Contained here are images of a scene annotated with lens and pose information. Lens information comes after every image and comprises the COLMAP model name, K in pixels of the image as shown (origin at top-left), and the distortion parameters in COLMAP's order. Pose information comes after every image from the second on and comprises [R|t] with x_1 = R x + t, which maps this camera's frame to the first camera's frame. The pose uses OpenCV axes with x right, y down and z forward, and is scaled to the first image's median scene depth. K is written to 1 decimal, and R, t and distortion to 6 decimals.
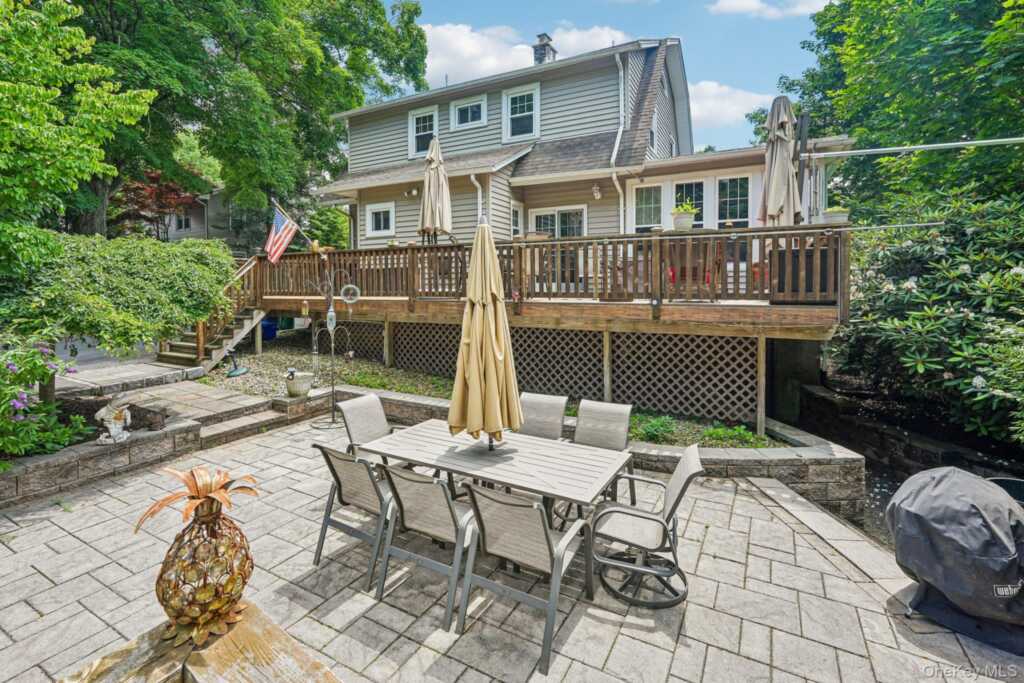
lens RADIAL K [[453.5, 0, 490.3], [0, 453.5, 300.8], [0, 0, 1]] dist [-0.011217, 0.005878]
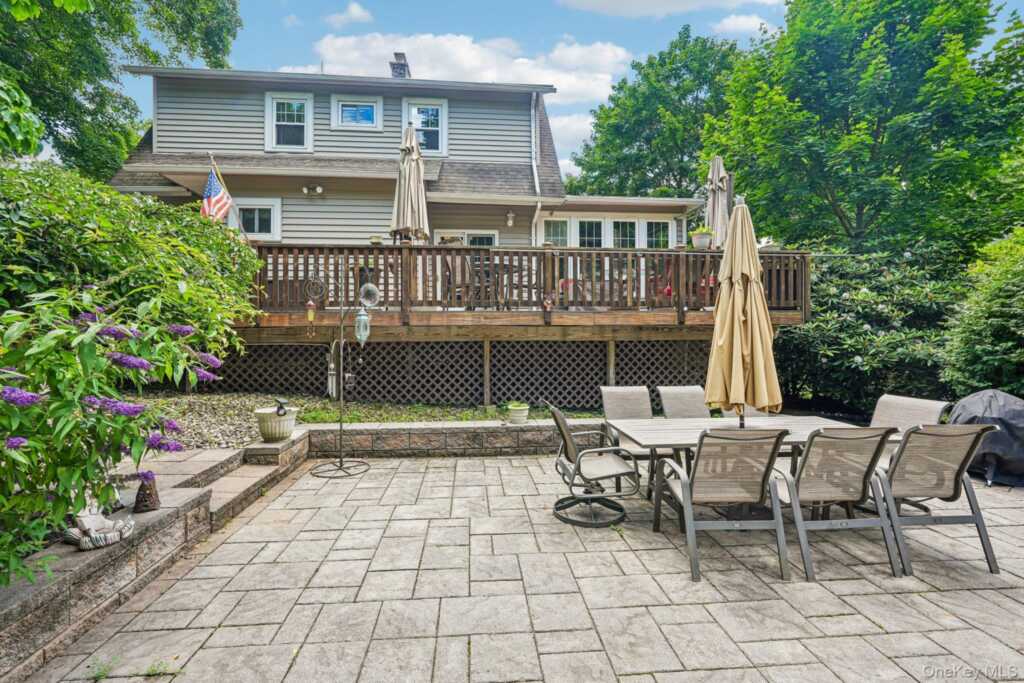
lens RADIAL K [[453.5, 0, 507.9], [0, 453.5, 334.1], [0, 0, 1]] dist [-0.011217, 0.005878]
pose [[0.839312, -0.001246, 0.543649, -0.412964], [0.016347, 0.999603, -0.022946, 0.056003], [-0.543404, 0.028146, 0.838999, 0.180365]]
